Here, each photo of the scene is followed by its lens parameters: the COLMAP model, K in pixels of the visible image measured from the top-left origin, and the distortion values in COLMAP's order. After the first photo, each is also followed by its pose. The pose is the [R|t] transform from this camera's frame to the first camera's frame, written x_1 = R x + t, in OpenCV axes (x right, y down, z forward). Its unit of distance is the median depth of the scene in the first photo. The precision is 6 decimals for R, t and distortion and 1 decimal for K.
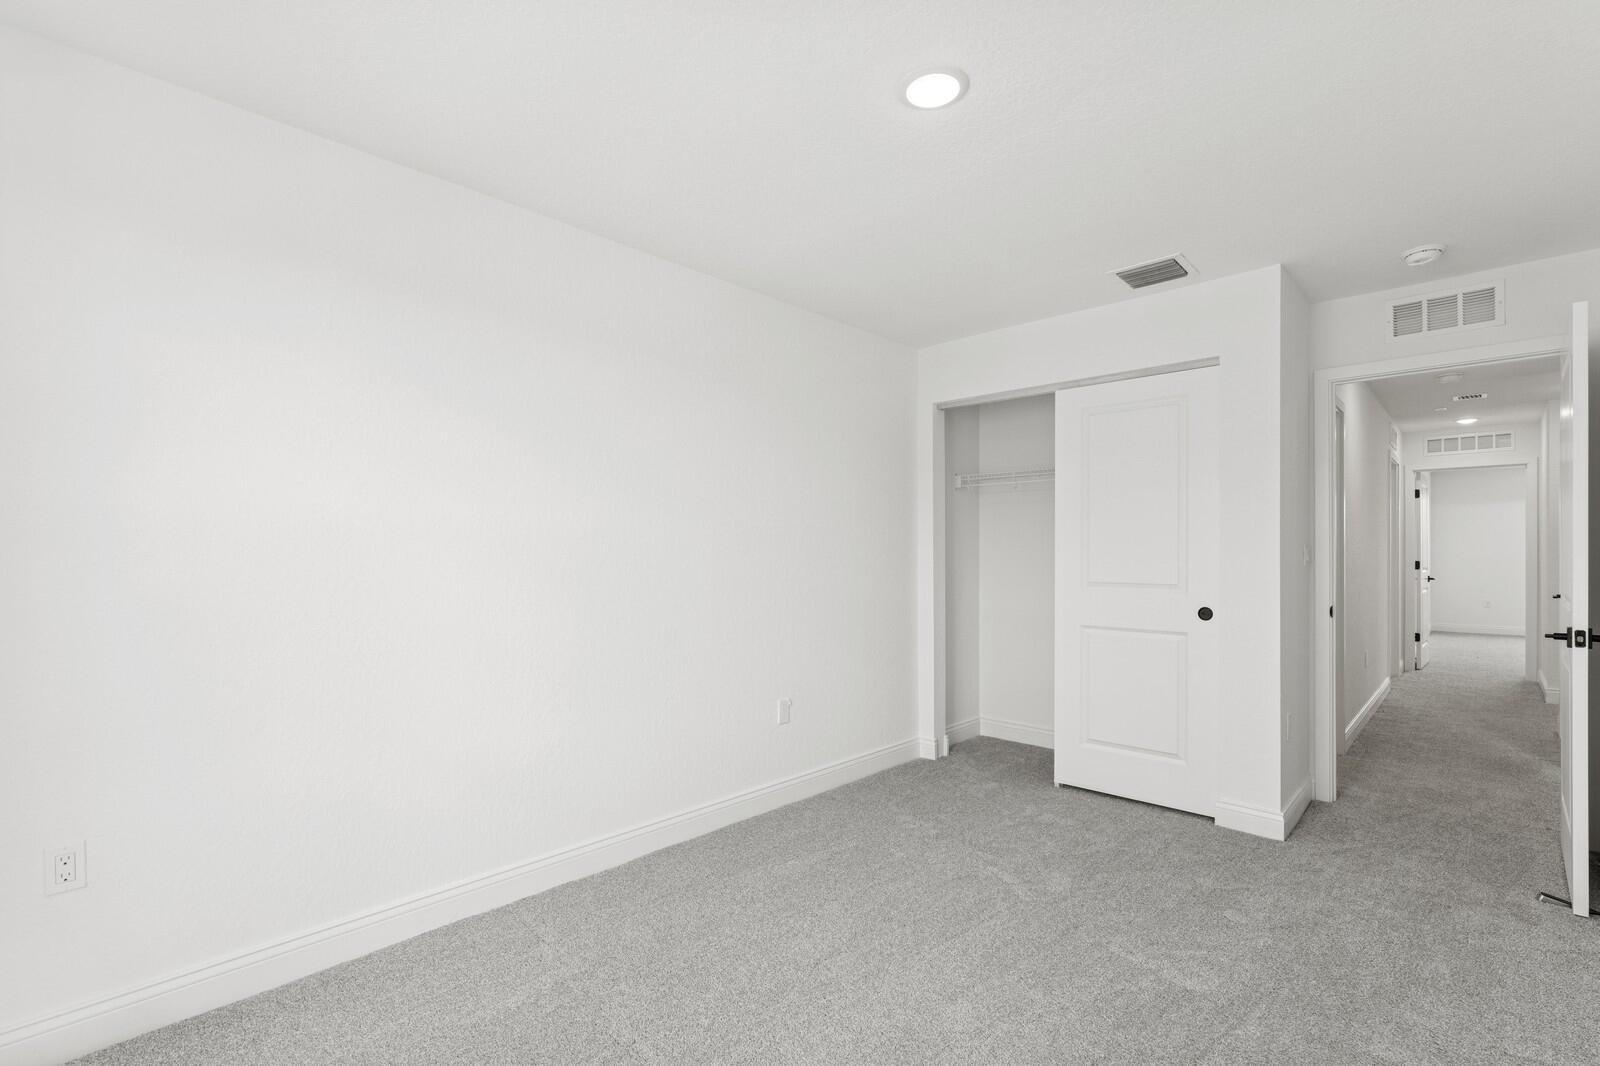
lens RADIAL K [[717.4, 0, 791.5], [0, 717.4, 550.5], [0, 0, 1]] dist [0.000719, 0.000451]
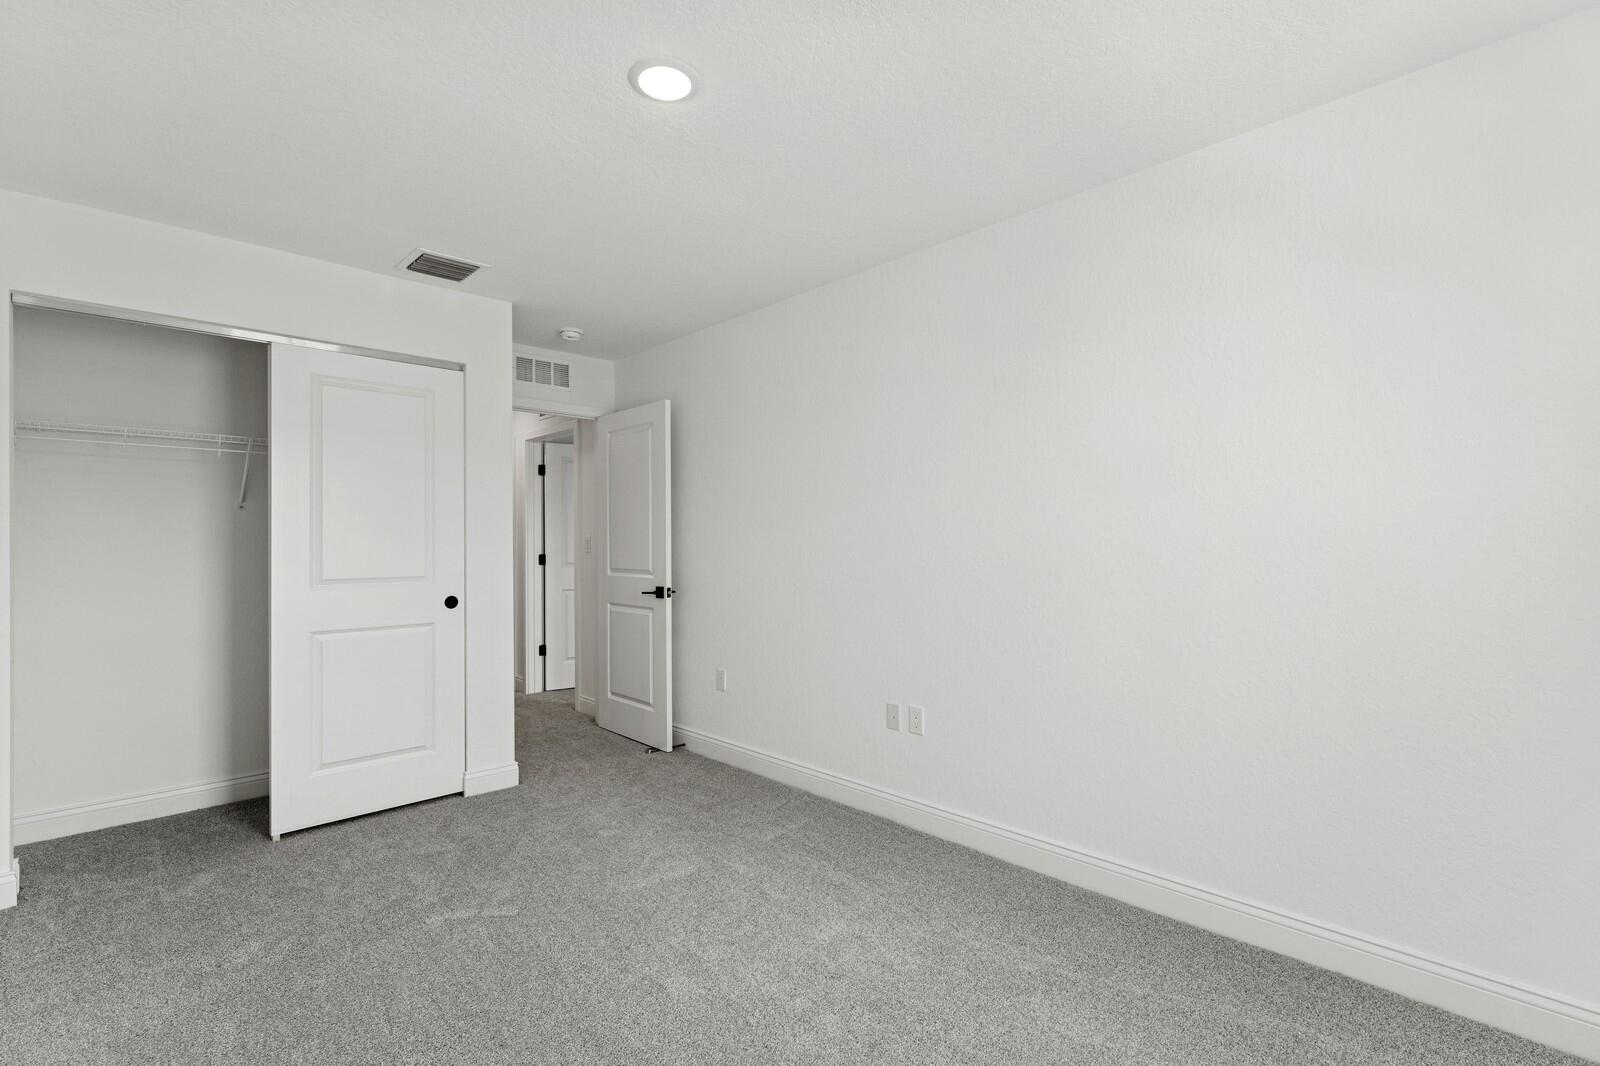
lens RADIAL K [[717.4, 0, 799.3], [0, 717.4, 531.4], [0, 0, 1]] dist [0.000719, 0.000451]
pose [[0.041877, 0.015631, 0.999000, -0.471637], [0.000335, 0.999877, -0.015659, 0.000340], [-0.999123, 0.000991, 0.041867, 0.455244]]
